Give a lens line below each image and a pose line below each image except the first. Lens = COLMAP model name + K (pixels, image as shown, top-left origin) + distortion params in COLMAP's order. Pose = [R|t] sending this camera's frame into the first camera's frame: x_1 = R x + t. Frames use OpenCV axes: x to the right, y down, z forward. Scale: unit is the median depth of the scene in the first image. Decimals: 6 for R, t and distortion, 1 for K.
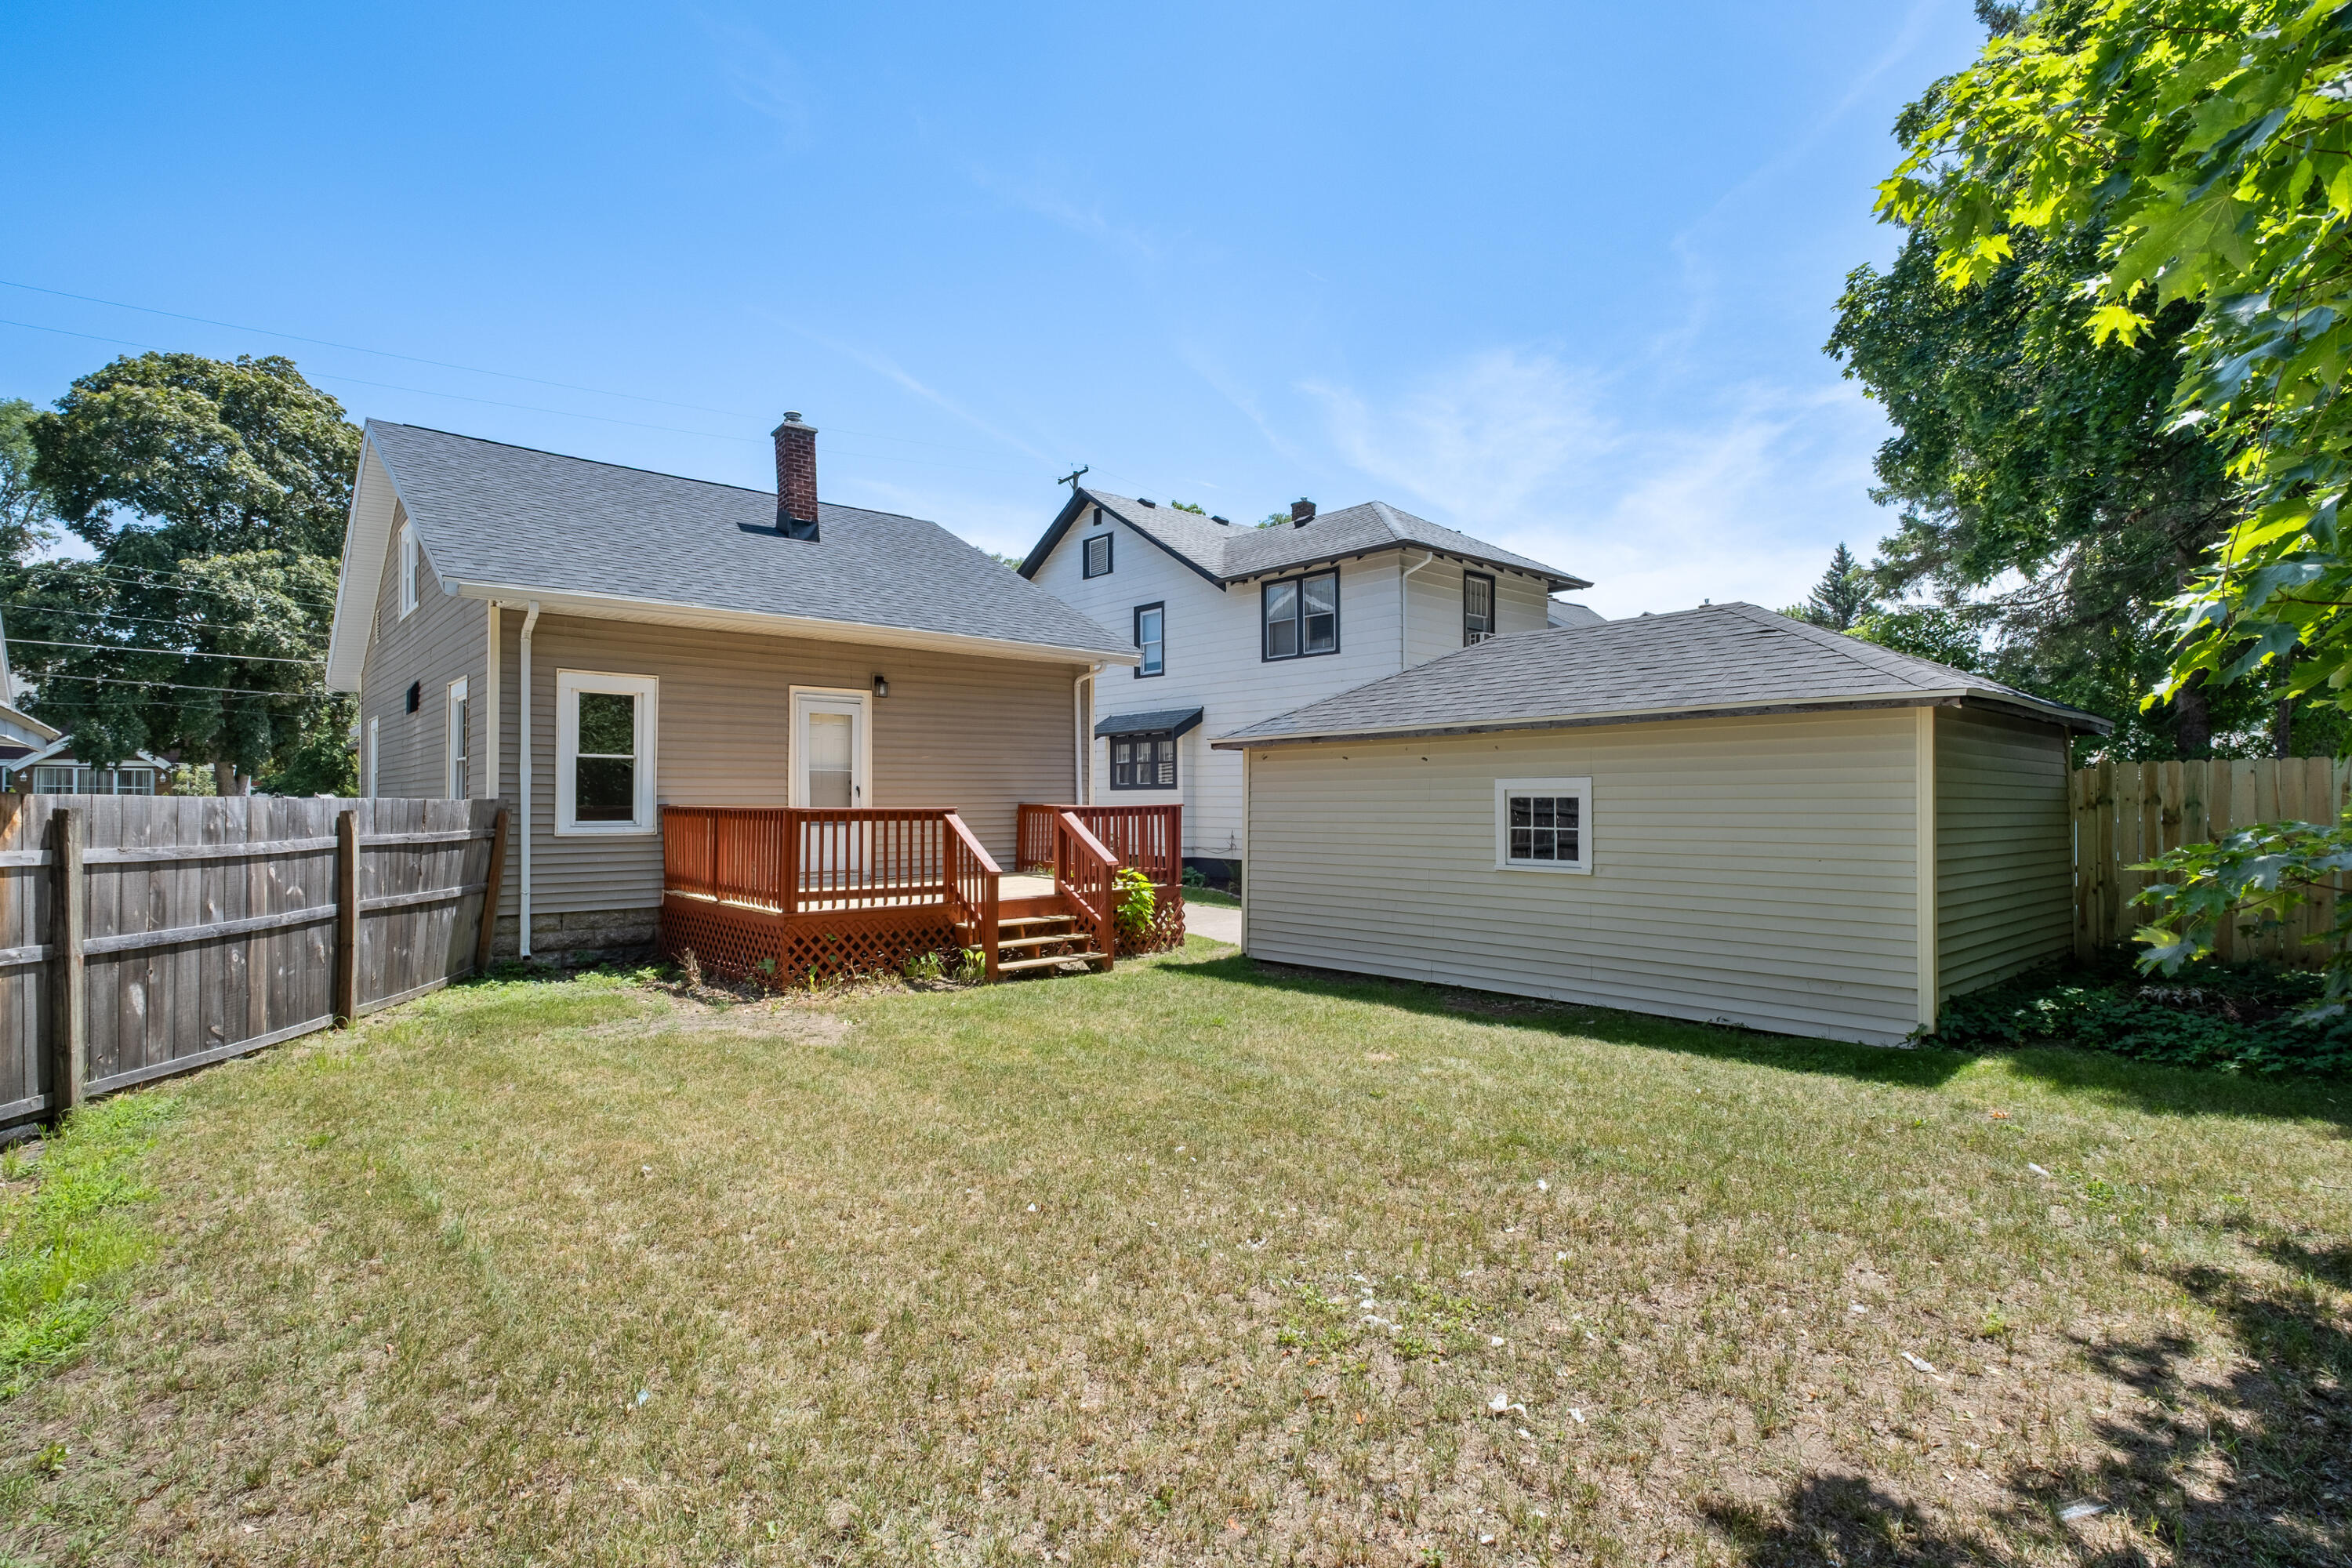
lens RADIAL K [[1122.9, 0, 1173.4], [0, 1122.9, 791.3], [0, 0, 1]] dist [0.000620, 0.000091]
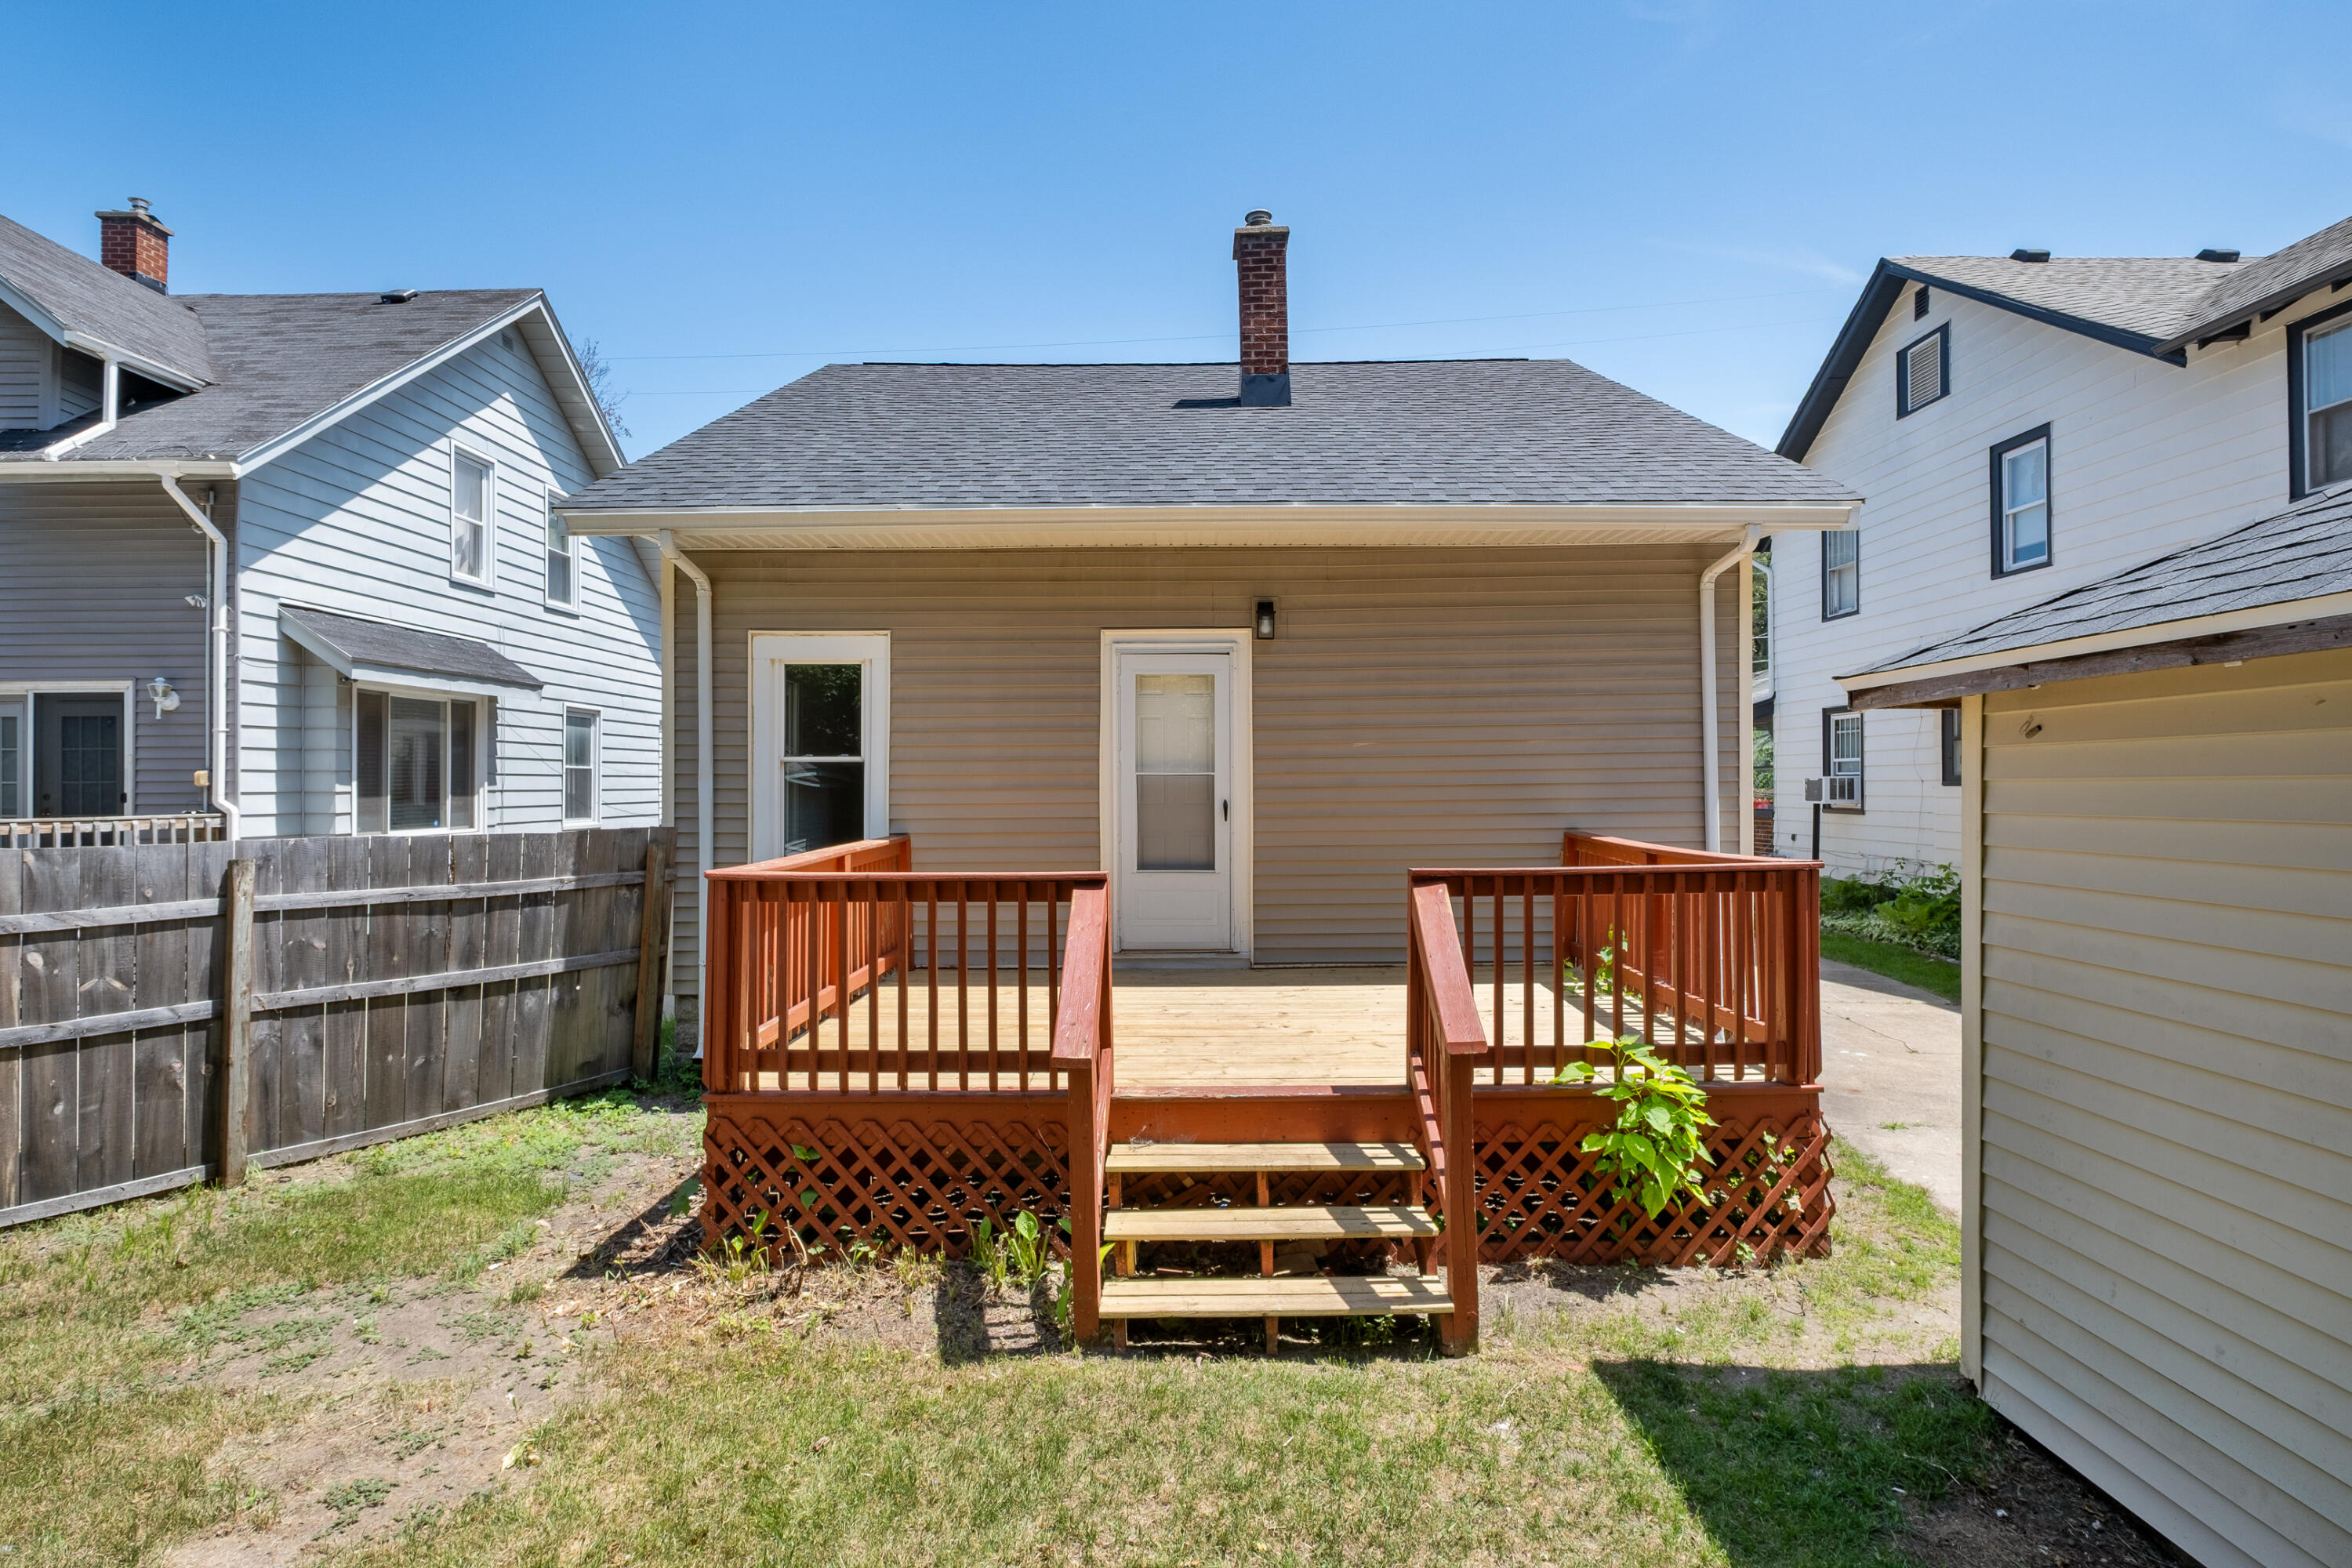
lens RADIAL K [[1214.8, 0, 1176.0], [0, 1214.8, 784.0], [0, 0, 1]] dist [-0.001637, -0.000579]
pose [[0.748190, -0.003564, -0.663475, 0.103649], [0.010217, 0.999929, 0.006150, -0.017178], [0.663406, -0.011380, 0.748173, 0.532437]]
